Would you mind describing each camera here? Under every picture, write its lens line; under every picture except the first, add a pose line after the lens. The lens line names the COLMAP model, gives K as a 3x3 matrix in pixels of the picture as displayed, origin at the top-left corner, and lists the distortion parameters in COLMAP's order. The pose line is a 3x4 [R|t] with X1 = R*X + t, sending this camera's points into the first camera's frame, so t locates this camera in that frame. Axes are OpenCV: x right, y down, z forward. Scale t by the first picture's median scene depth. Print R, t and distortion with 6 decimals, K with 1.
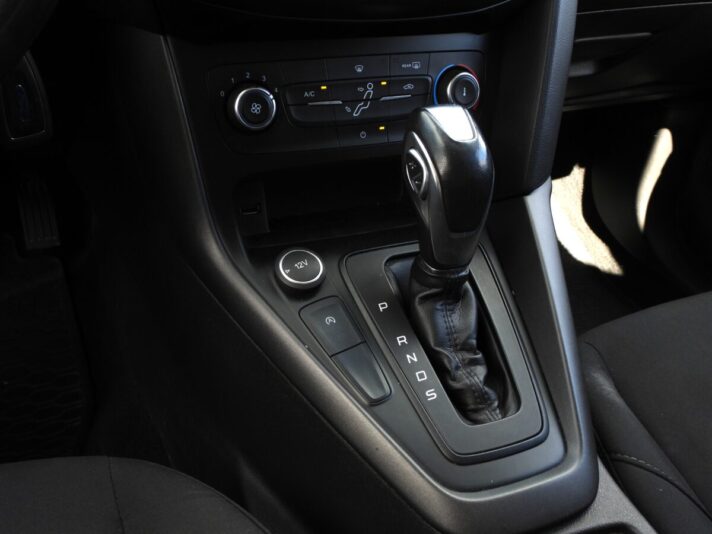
lens RADIAL K [[786.5, 0, 354.3], [0, 786.5, 272.0], [0, 0, 1]] dist [-0.001848, 0.000000]
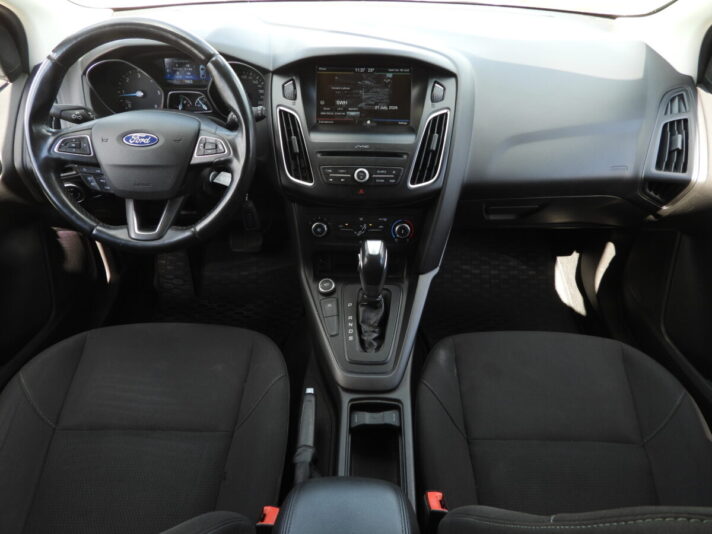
lens RADIAL K [[509.6, 0, 358.4], [0, 509.6, 266.7], [0, 0, 1]] dist [-0.010134, -0.002150]
pose [[0.891091, 0.187963, -0.413070, 0.797425], [-0.176637, 0.982072, 0.065832, -0.216929], [0.418038, 0.014301, 0.908317, -0.652505]]
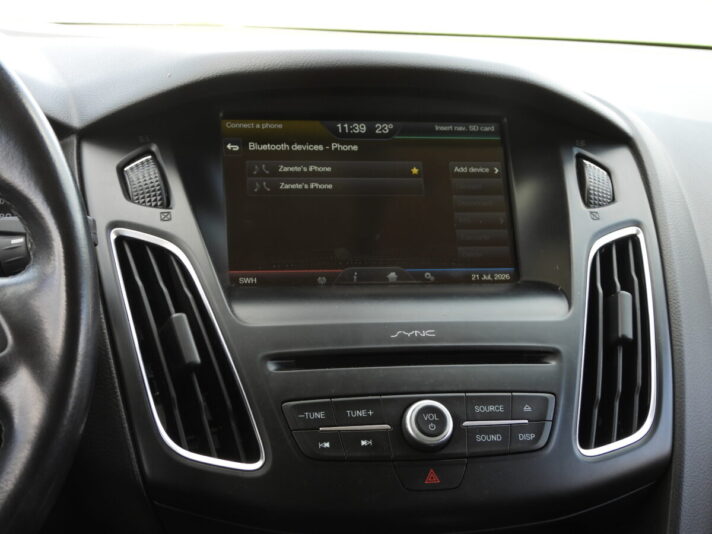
lens RADIAL K [[1442.1, 0, 355.0], [0, 1442.1, 266.0], [0, 0, 1]] dist [-0.073656, 0.000000]
pose [[0.974814, -0.020173, -0.222105, 0.287934], [-0.066154, 0.924923, -0.374355, -0.012186], [0.212982, 0.379619, 0.900293, -0.453122]]
